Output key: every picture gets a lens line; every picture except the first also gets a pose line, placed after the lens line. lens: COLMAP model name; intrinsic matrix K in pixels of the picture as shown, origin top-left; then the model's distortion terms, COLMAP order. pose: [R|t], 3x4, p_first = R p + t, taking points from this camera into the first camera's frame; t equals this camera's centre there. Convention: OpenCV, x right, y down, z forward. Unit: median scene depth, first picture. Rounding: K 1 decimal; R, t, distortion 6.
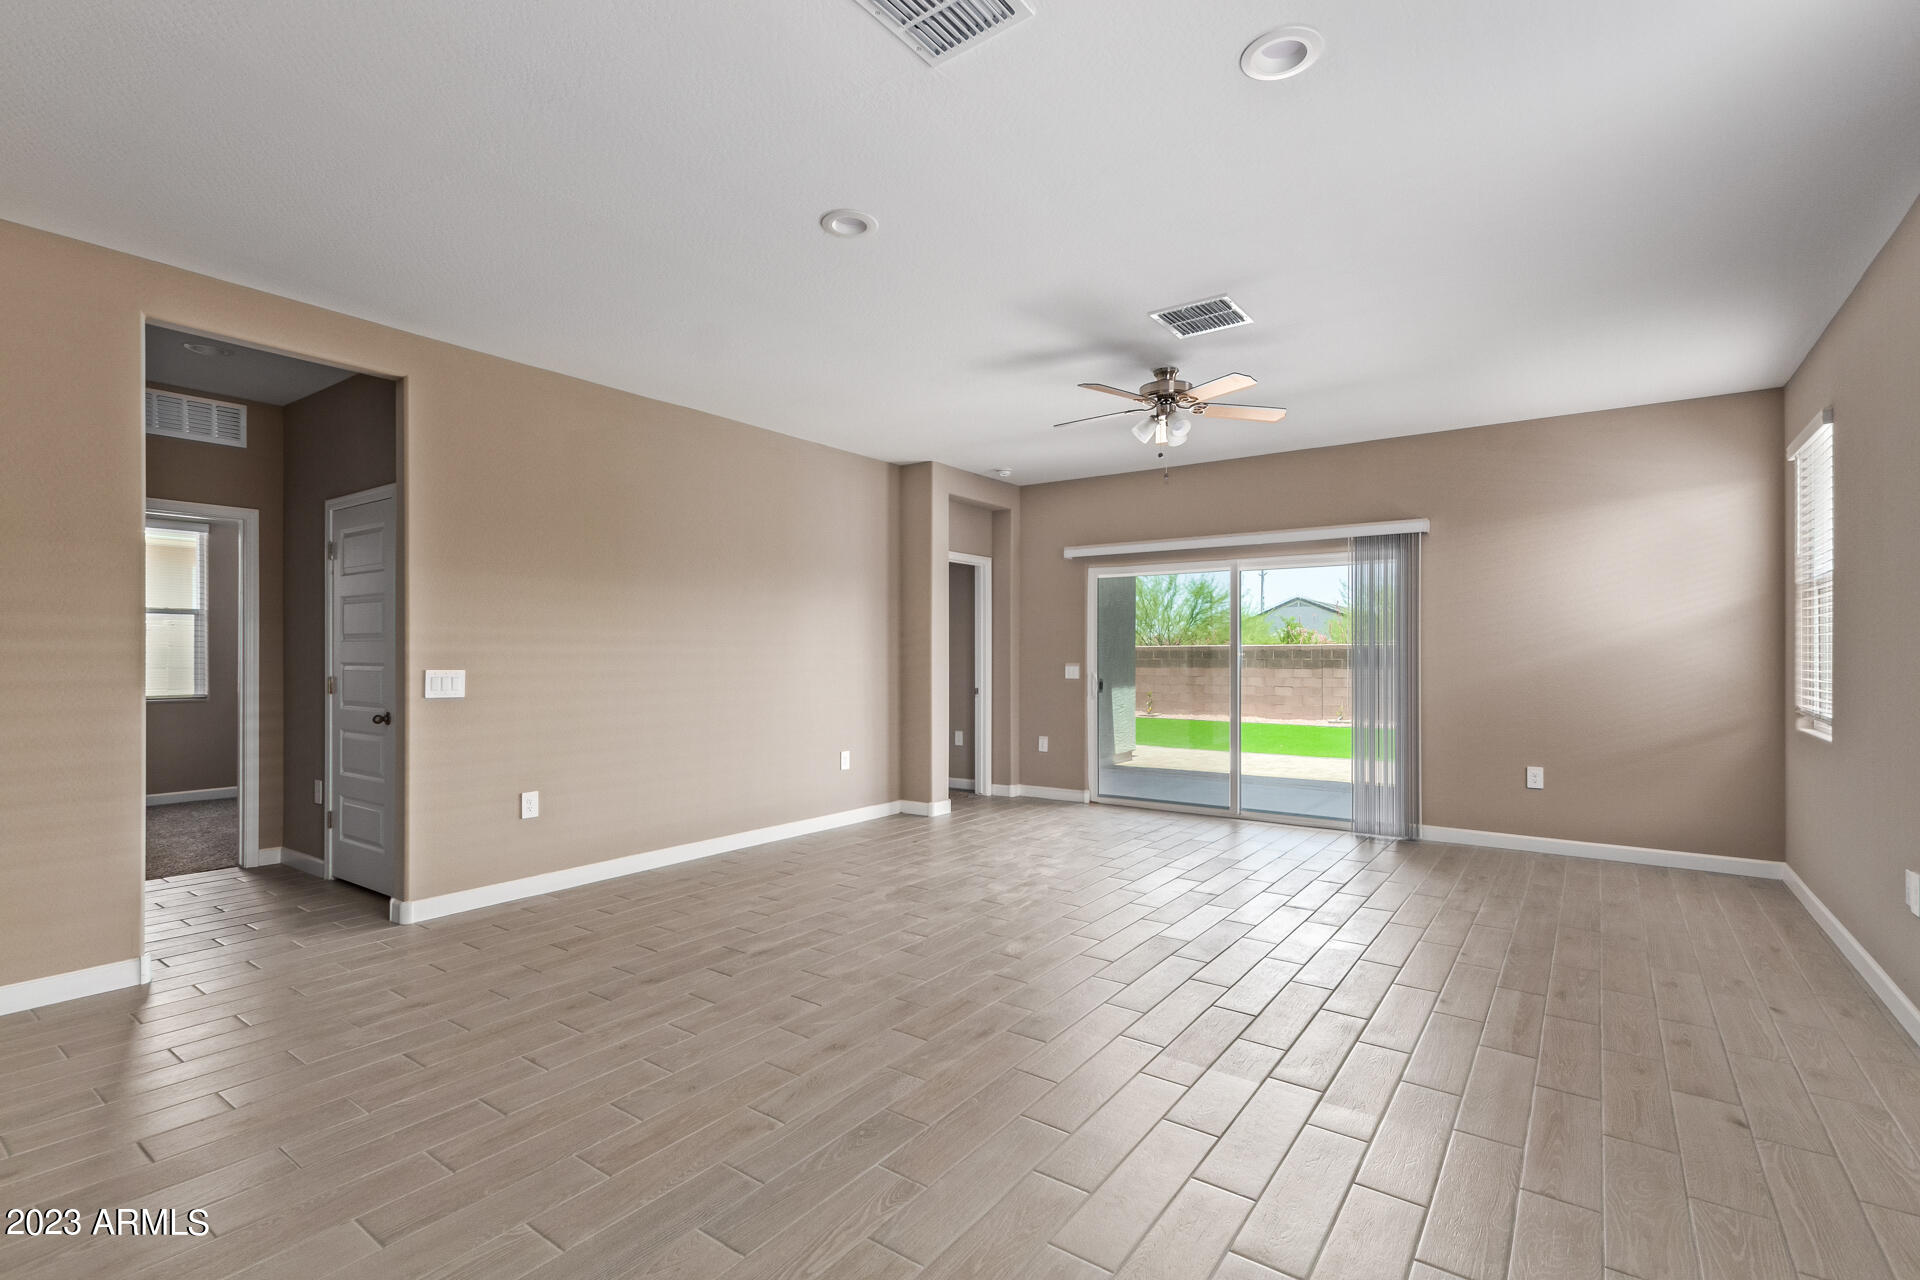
lens RADIAL K [[875.5, 0, 964.2], [0, 875.5, 653.0], [0, 0, 1]] dist [0.005404, -0.000929]
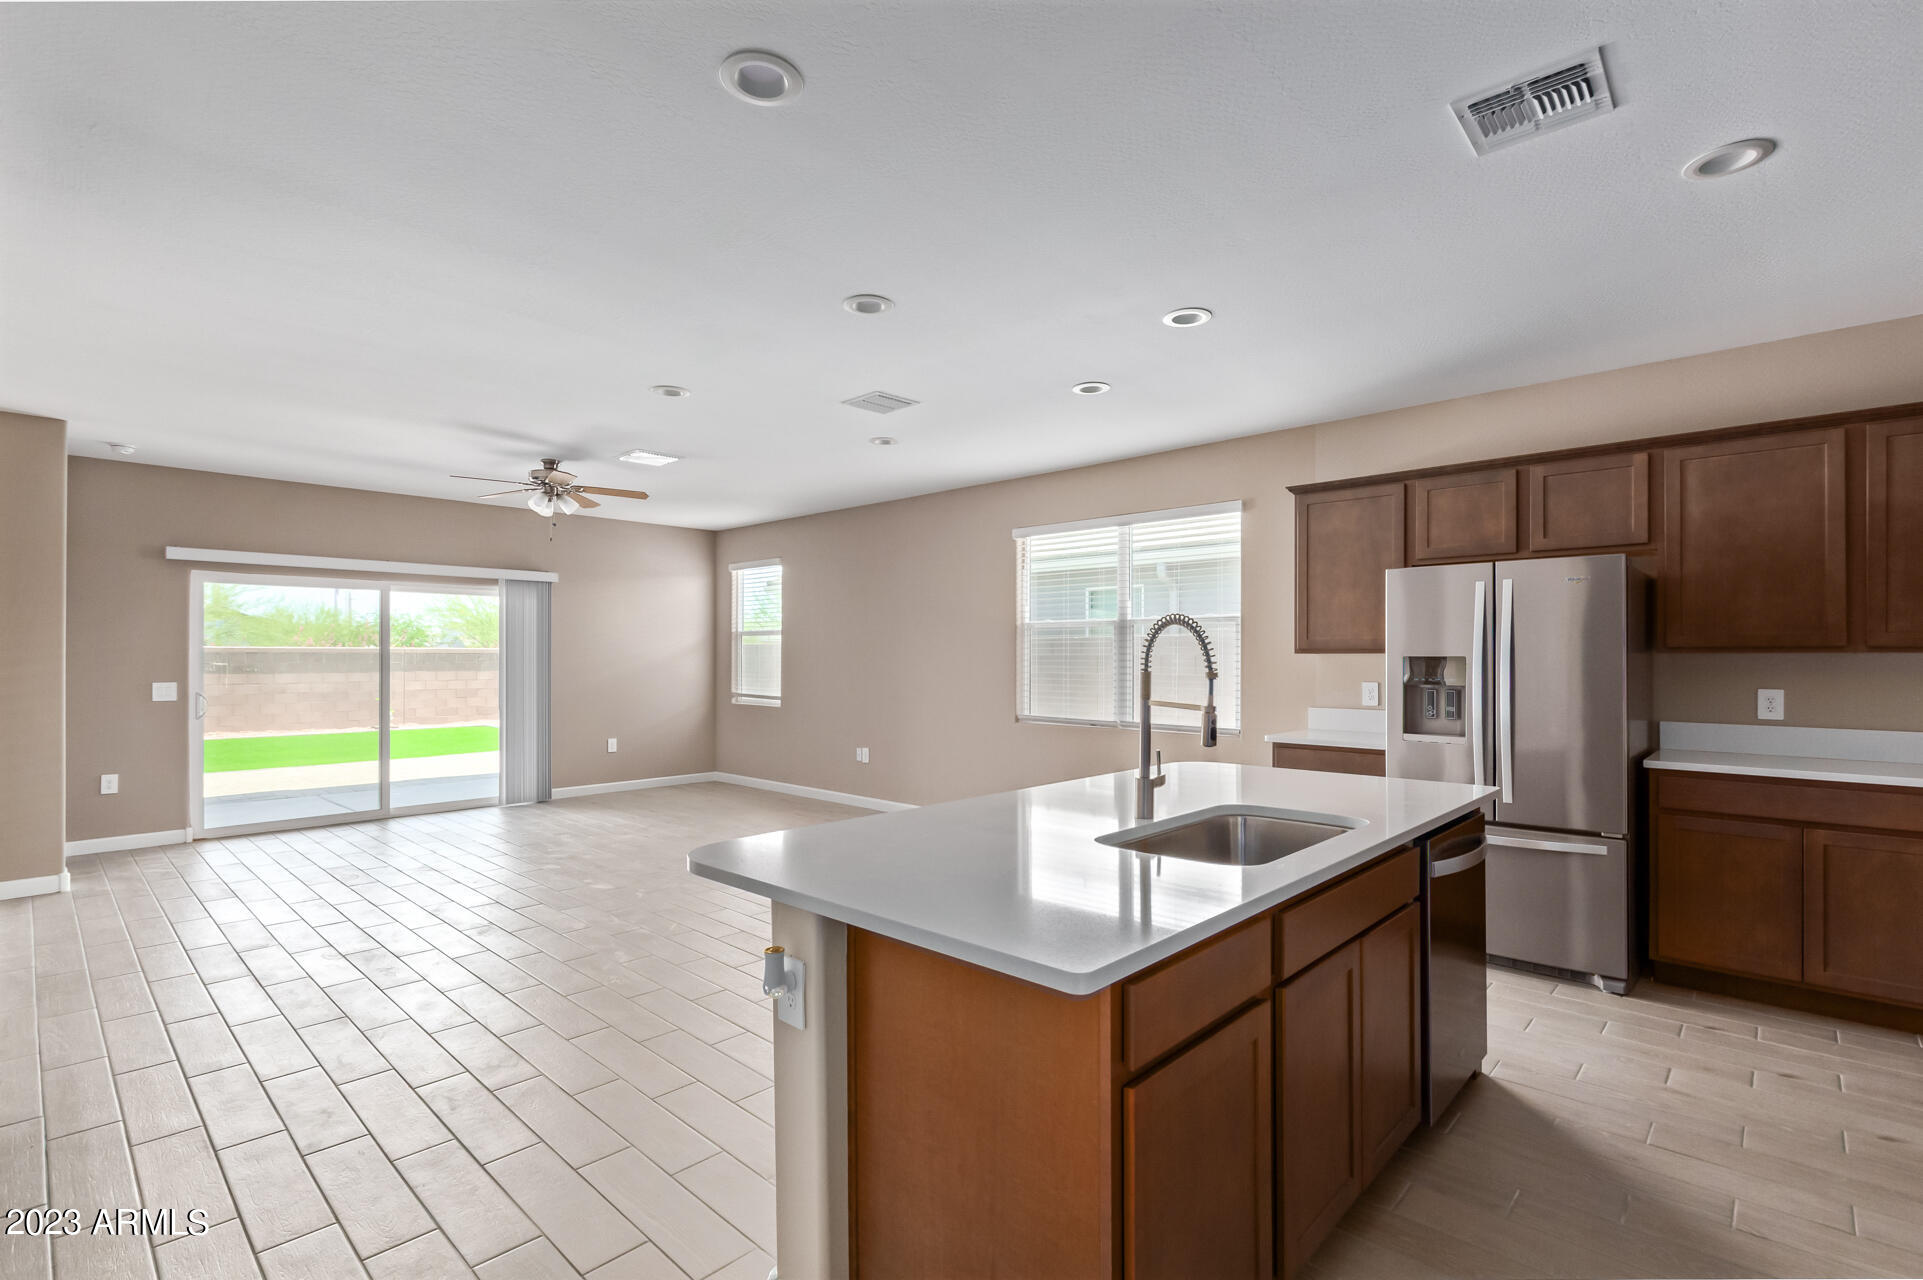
lens RADIAL K [[876.8, 0, 965.7], [0, 876.8, 653.0], [0, 0, 1]] dist [0.005404, -0.000929]
pose [[0.136664, -0.000217, 0.990617, -0.747287], [-0.004892, 0.999988, 0.000894, -0.025564], [-0.990605, -0.004968, 0.136661, 0.141156]]
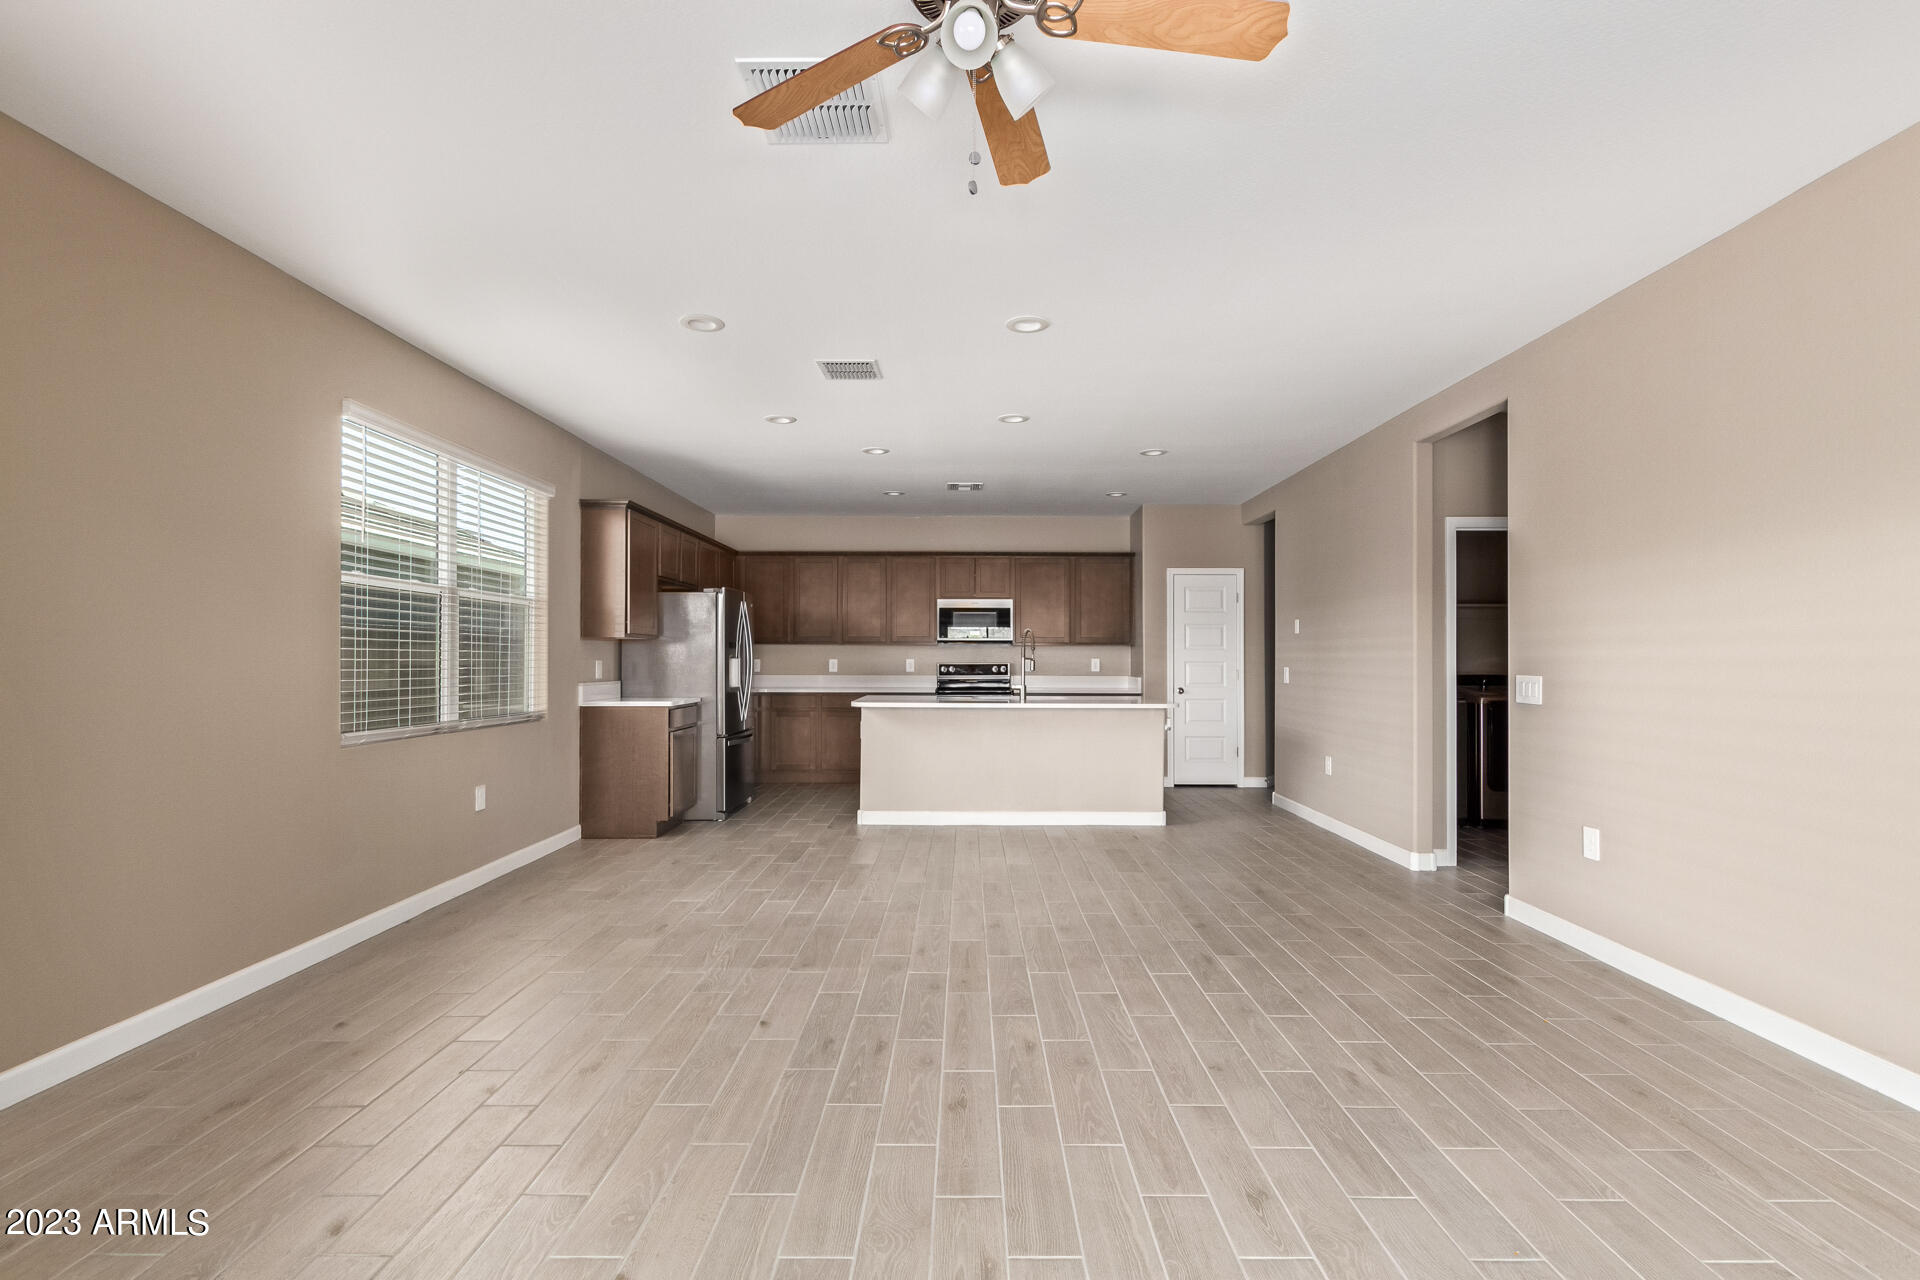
lens RADIAL K [[875.5, 0, 964.2], [0, 875.5, 653.0], [0, 0, 1]] dist [0.005404, -0.000929]
pose [[-0.815949, -0.010074, -0.578037, 0.333742], [-0.002947, 0.999908, -0.013266, 0.005440], [0.578117, -0.009121, -0.815903, 0.967622]]
